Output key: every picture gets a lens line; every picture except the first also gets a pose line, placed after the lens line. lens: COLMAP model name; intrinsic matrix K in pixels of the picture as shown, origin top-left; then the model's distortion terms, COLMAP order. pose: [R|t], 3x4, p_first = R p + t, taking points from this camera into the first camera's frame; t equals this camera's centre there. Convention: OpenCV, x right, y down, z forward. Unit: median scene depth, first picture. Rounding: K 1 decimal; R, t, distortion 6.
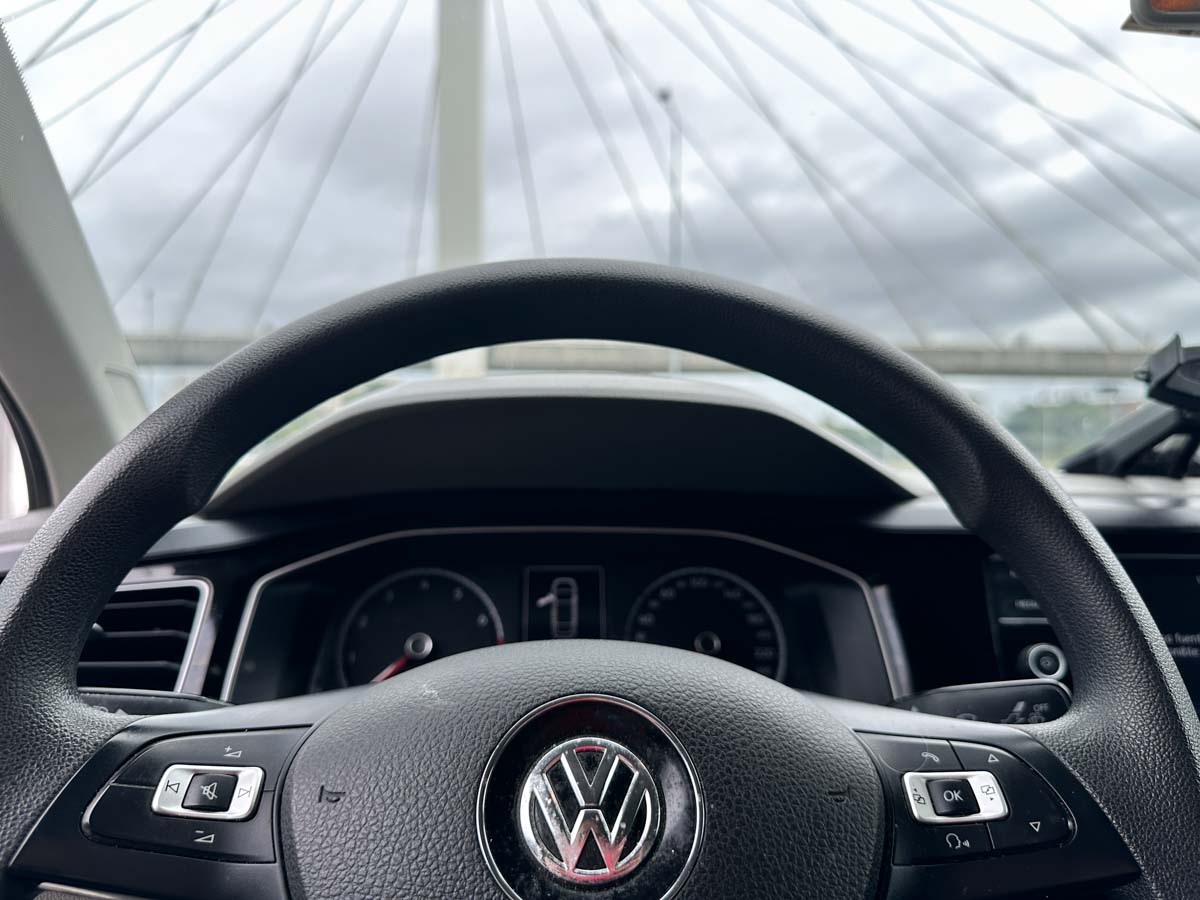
lens RADIAL K [[915.4, 0, 600.0], [0, 915.4, 450.0], [0, 0, 1]] dist [-0.001674, -0.002278]
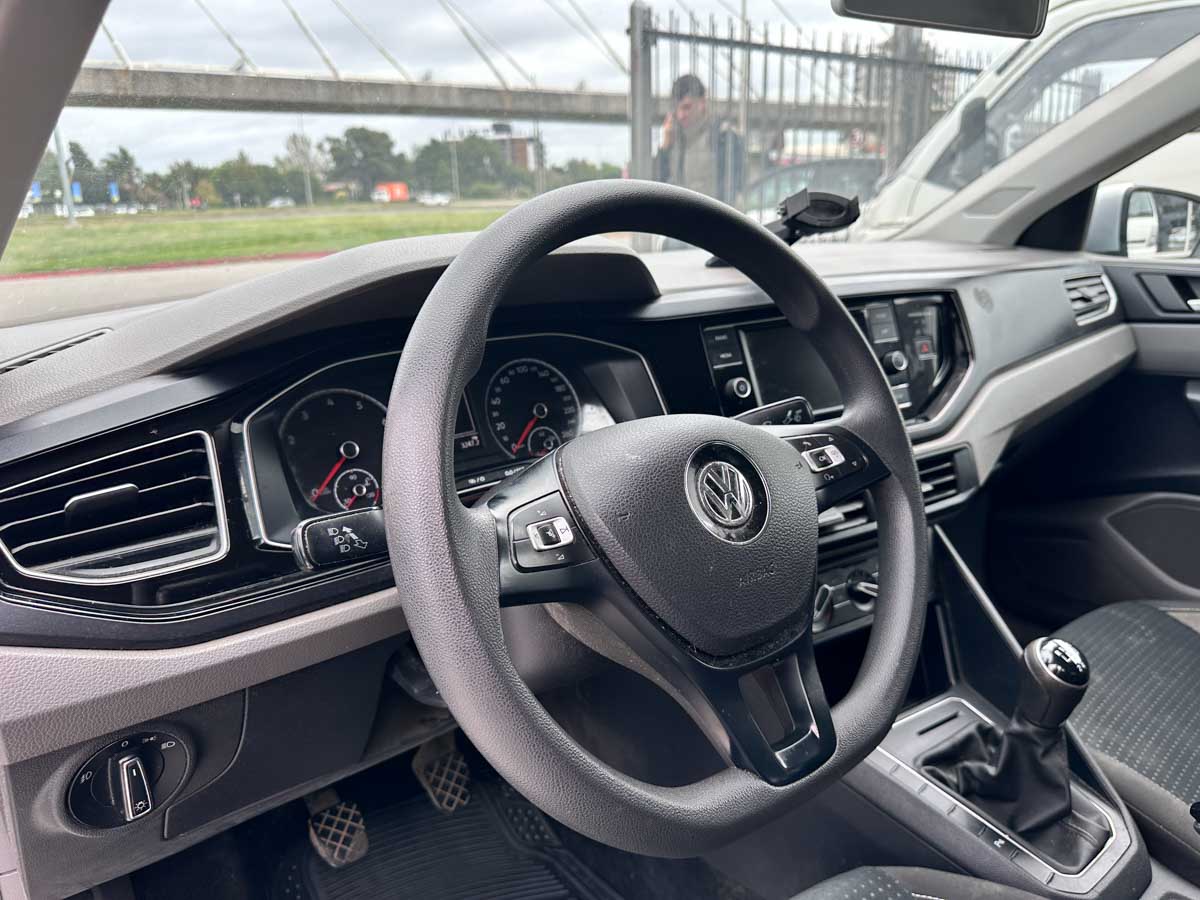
lens RADIAL K [[911.8, 0, 600.0], [0, 911.8, 450.0], [0, 0, 1]] dist [0.020608, 0.005334]
pose [[0.814055, -0.189821, 0.548892, -0.583119], [0.031675, 0.958186, 0.284388, -0.128602], [-0.579923, -0.214121, 0.786029, -0.183165]]
